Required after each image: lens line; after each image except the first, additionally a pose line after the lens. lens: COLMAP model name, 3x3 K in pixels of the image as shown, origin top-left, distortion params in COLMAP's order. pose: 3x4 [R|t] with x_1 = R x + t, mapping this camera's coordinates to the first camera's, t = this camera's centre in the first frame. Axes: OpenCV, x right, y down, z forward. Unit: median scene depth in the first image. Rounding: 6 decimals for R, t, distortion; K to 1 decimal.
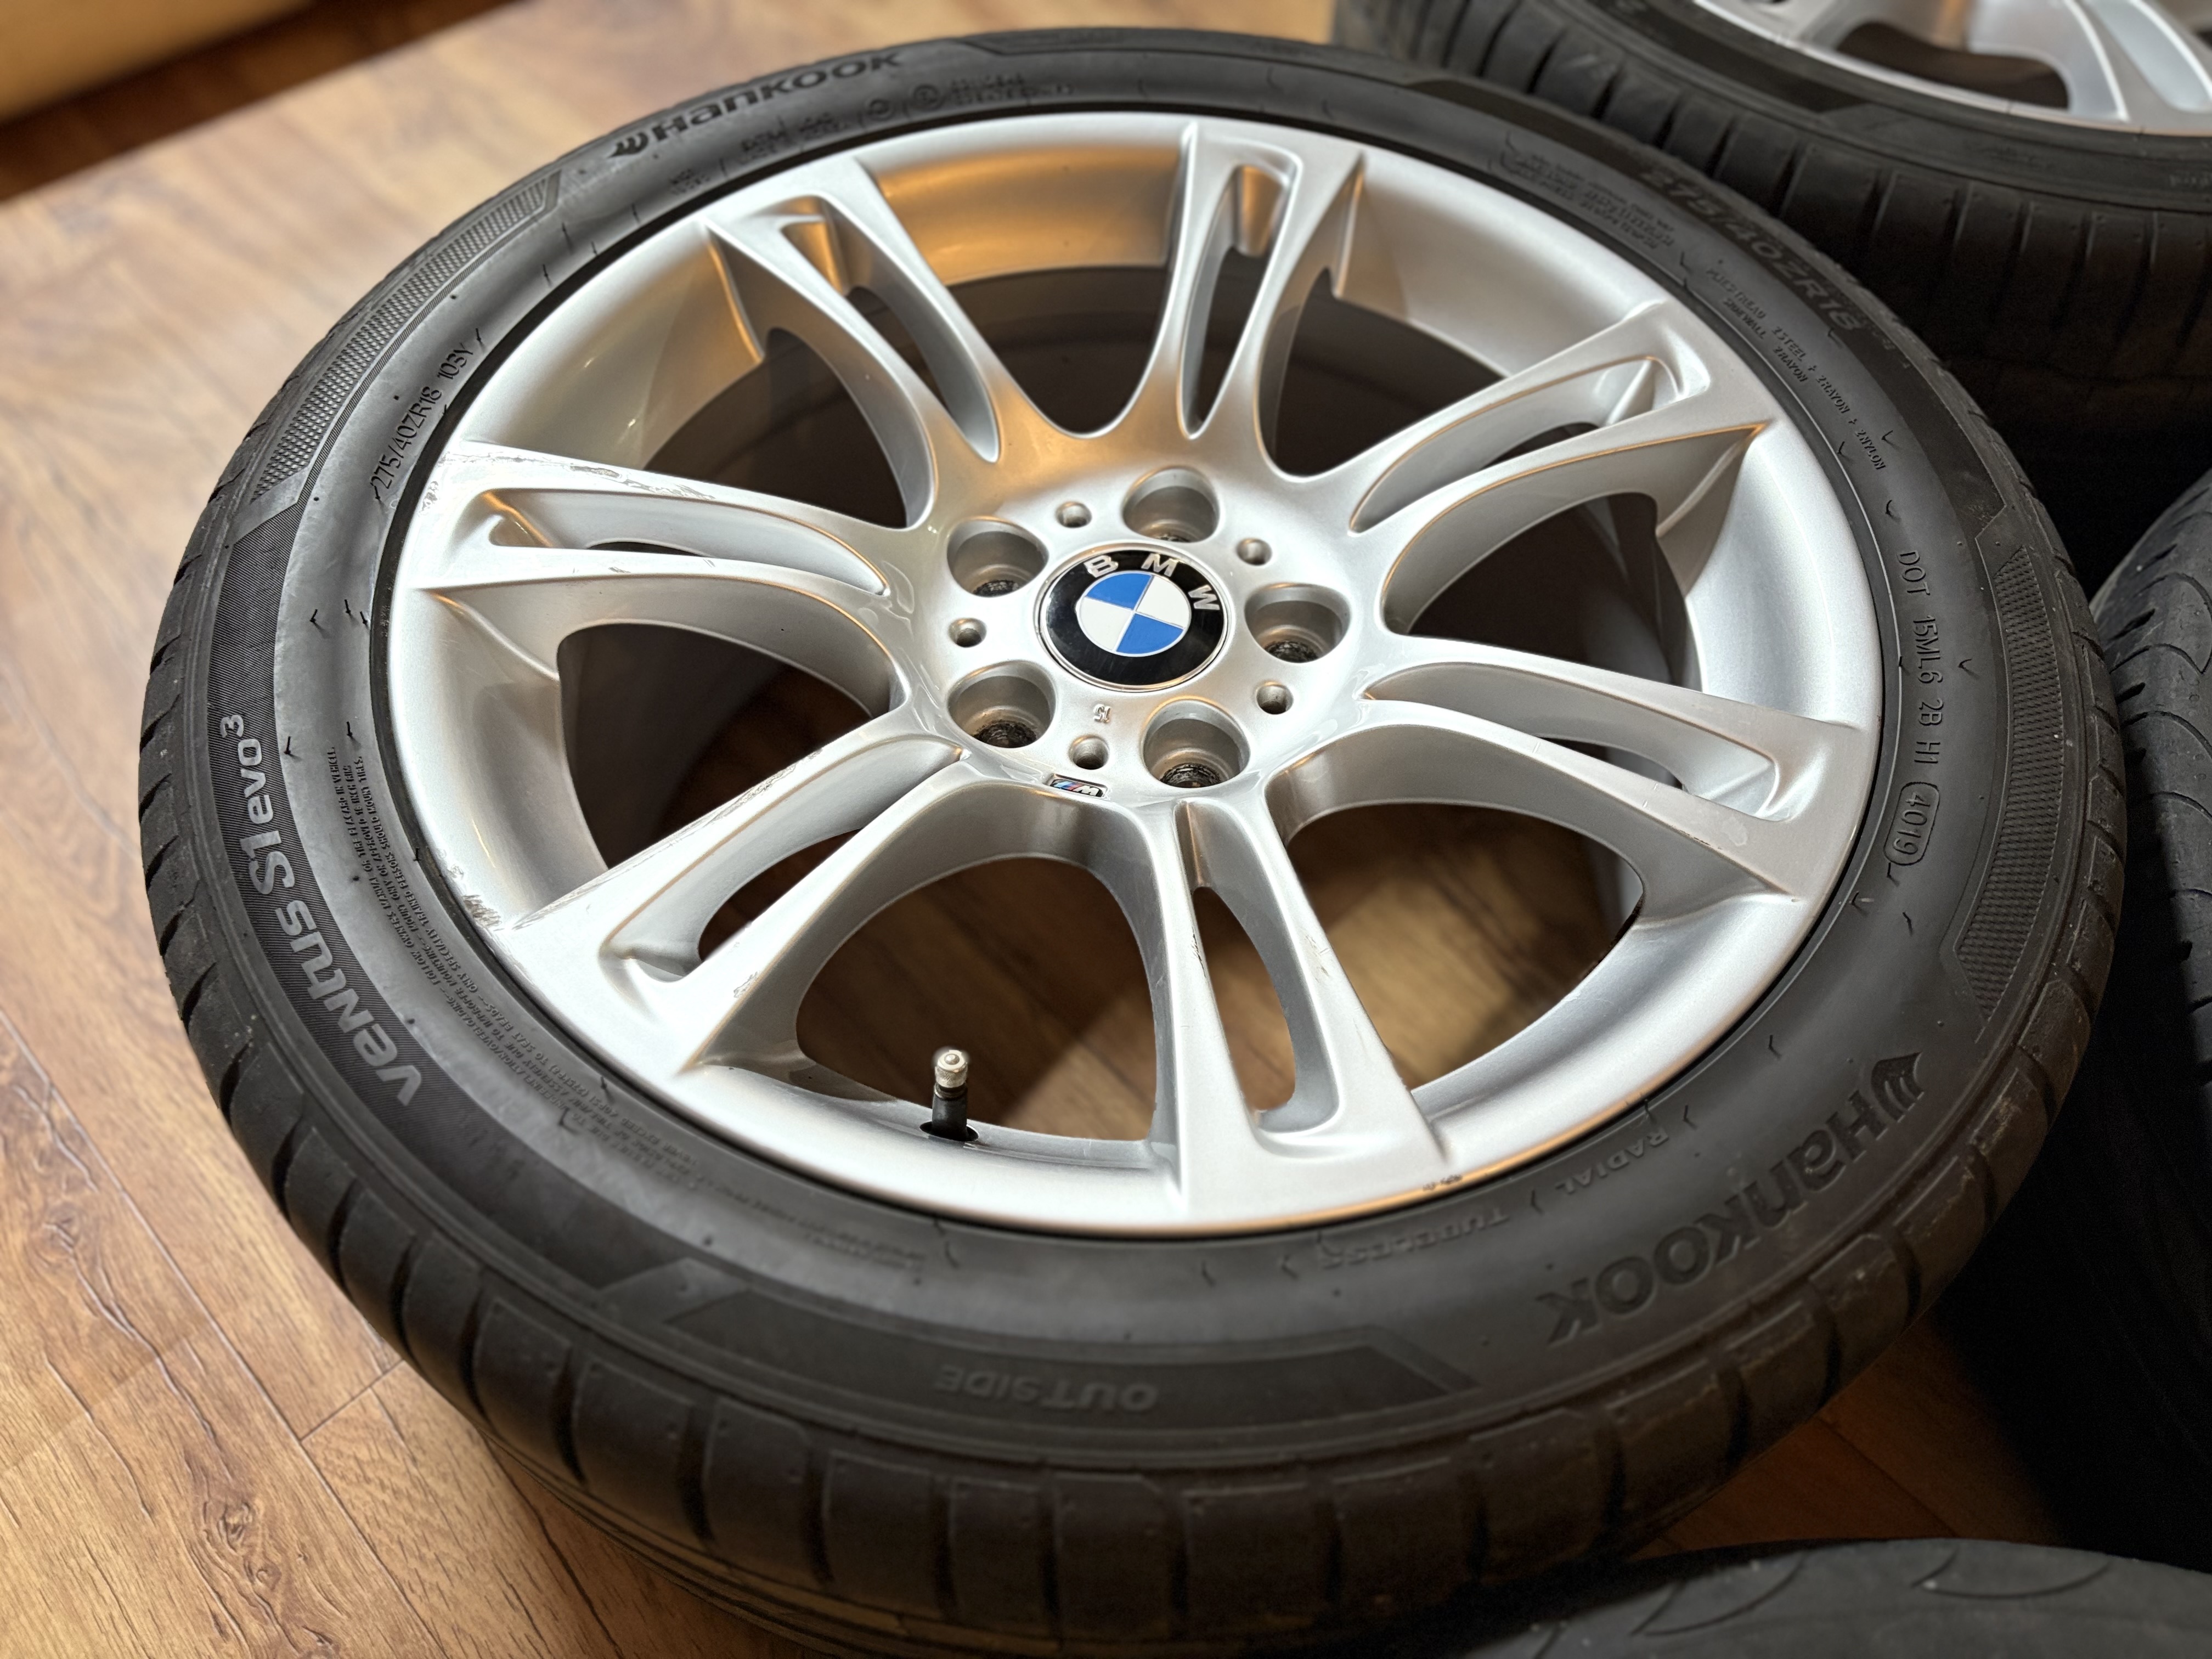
lens RADIAL K [[1690.7, 0, 1106.0], [0, 1690.7, 829.5], [0, 0, 1]] dist [-0.039594, -0.009126]
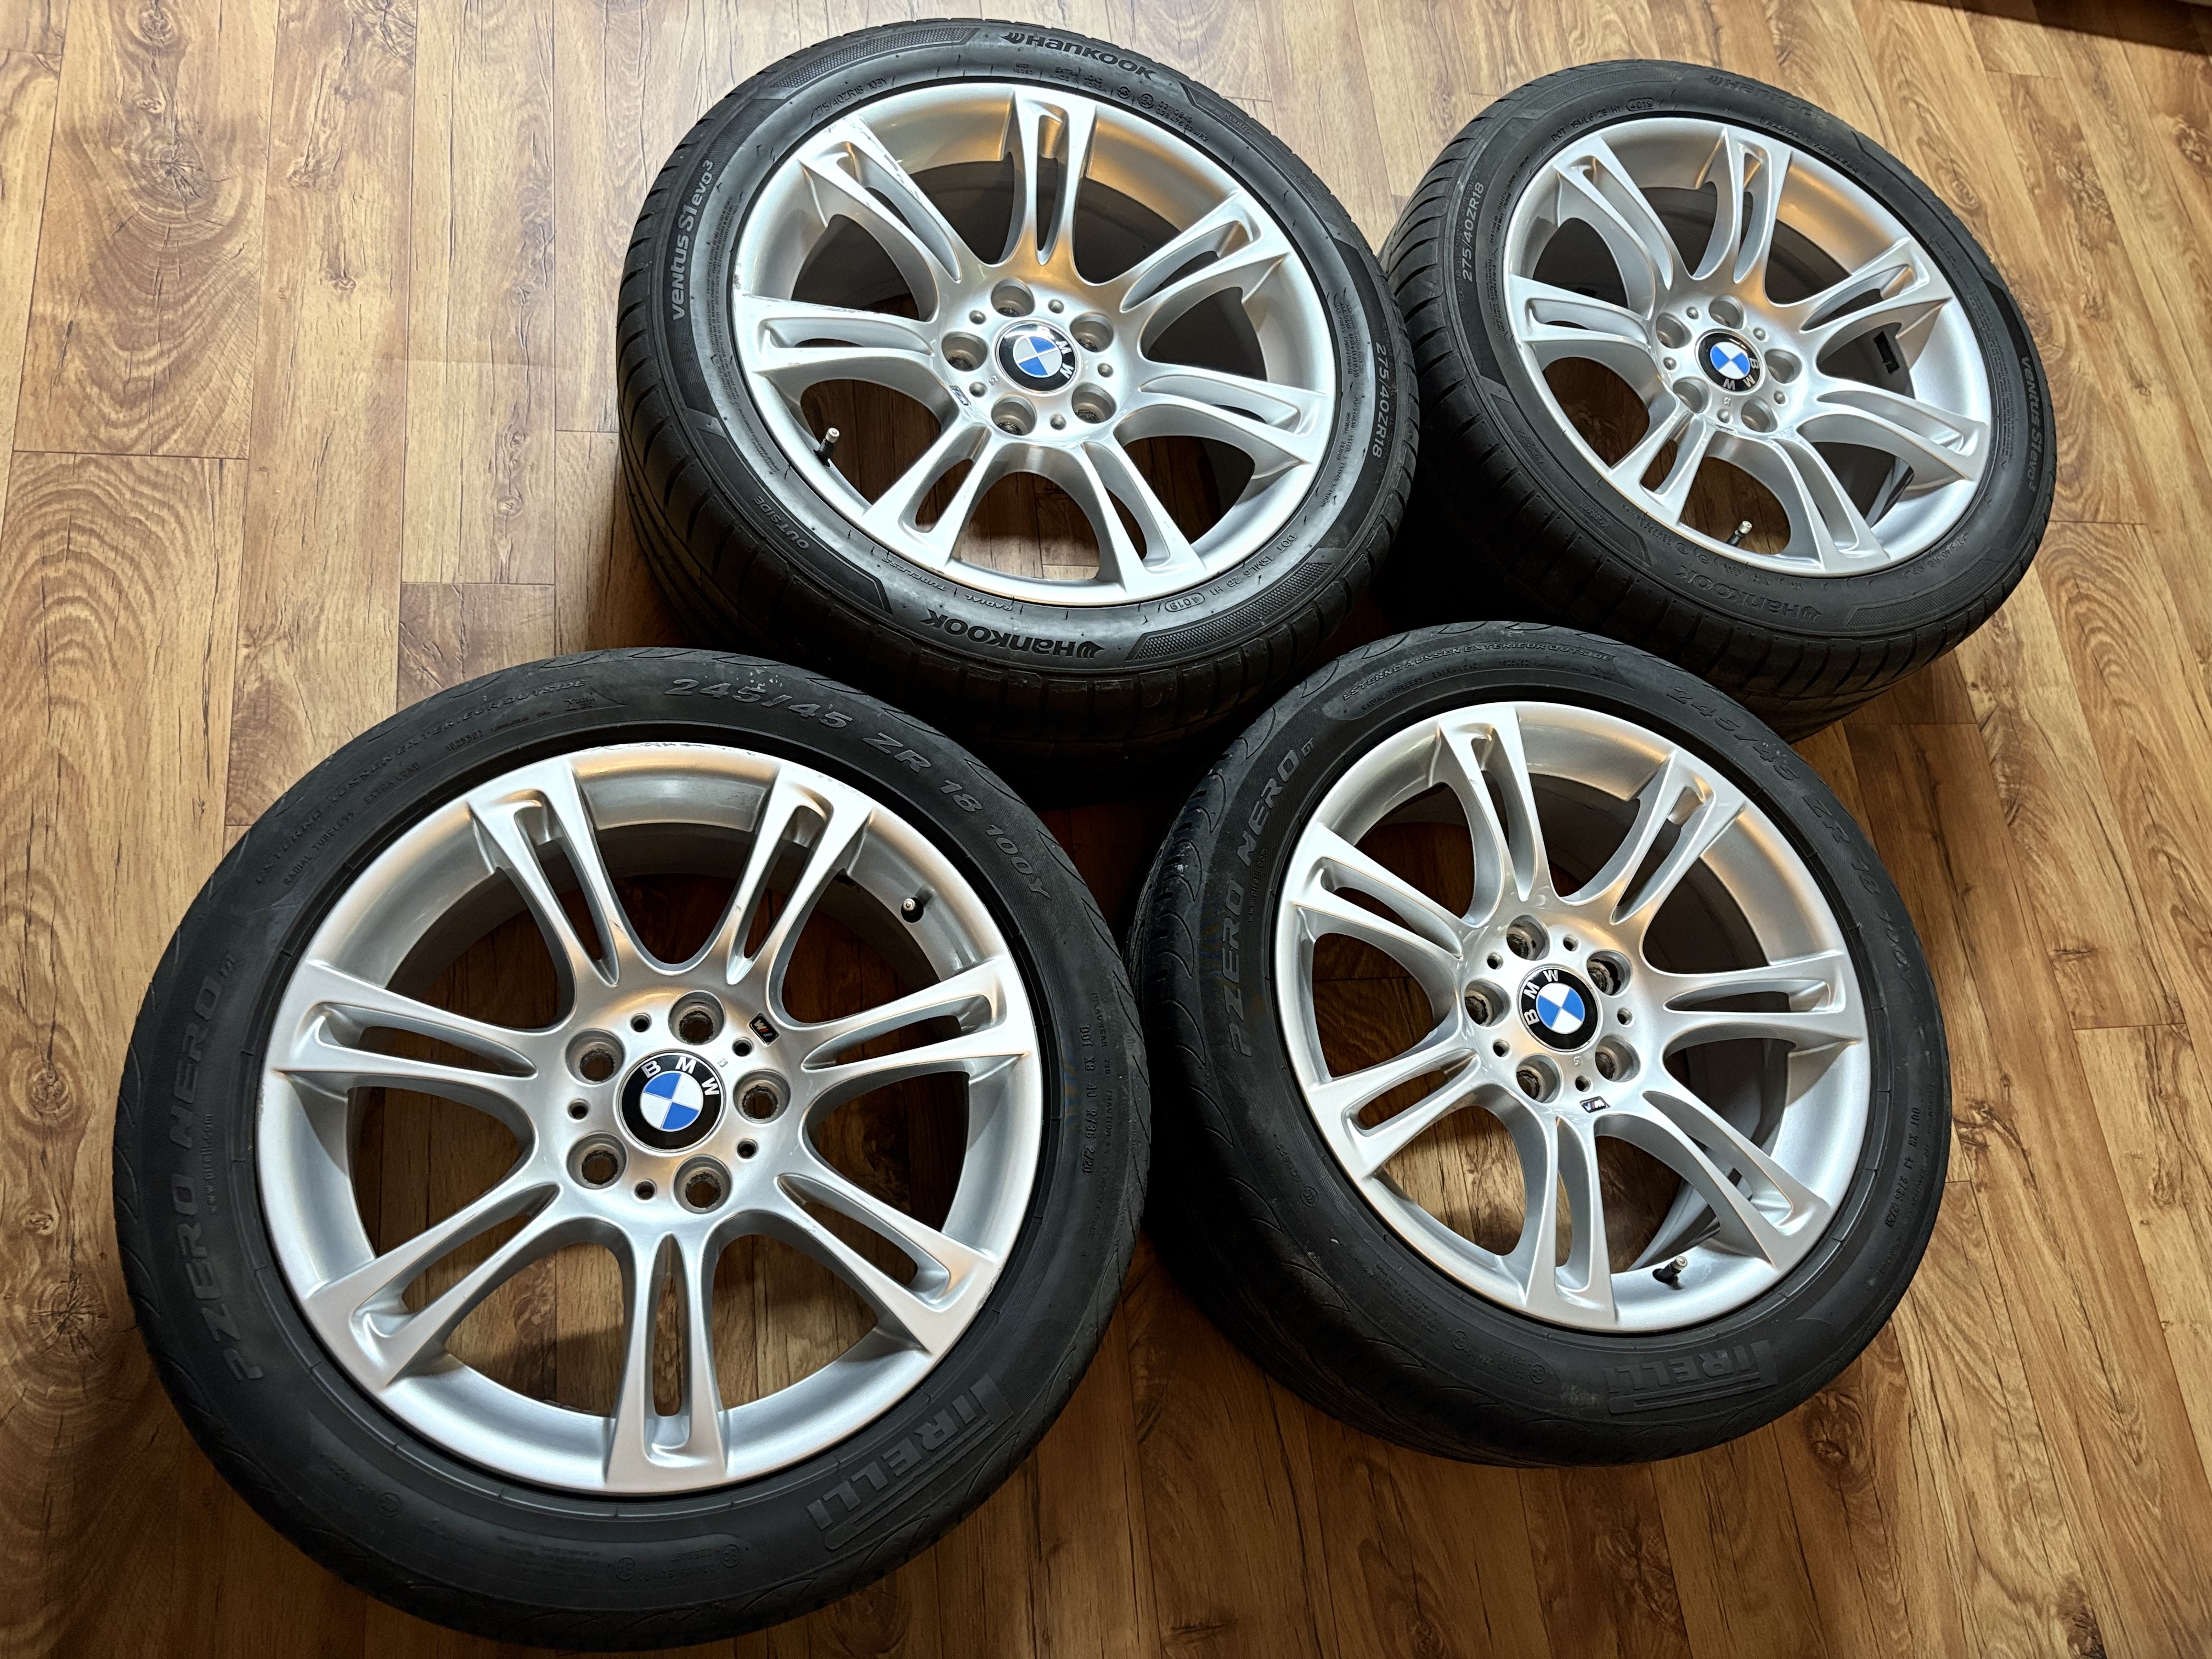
lens RADIAL K [[1690.7, 0, 1106.0], [0, 1690.7, 829.5], [0, 0, 1]] dist [-0.039594, -0.009126]
pose [[0.768923, 0.636840, -0.056495, 0.678037], [-0.620988, 0.764949, 0.170961, -0.091801], [0.152091, -0.096373, 0.983657, -1.402448]]
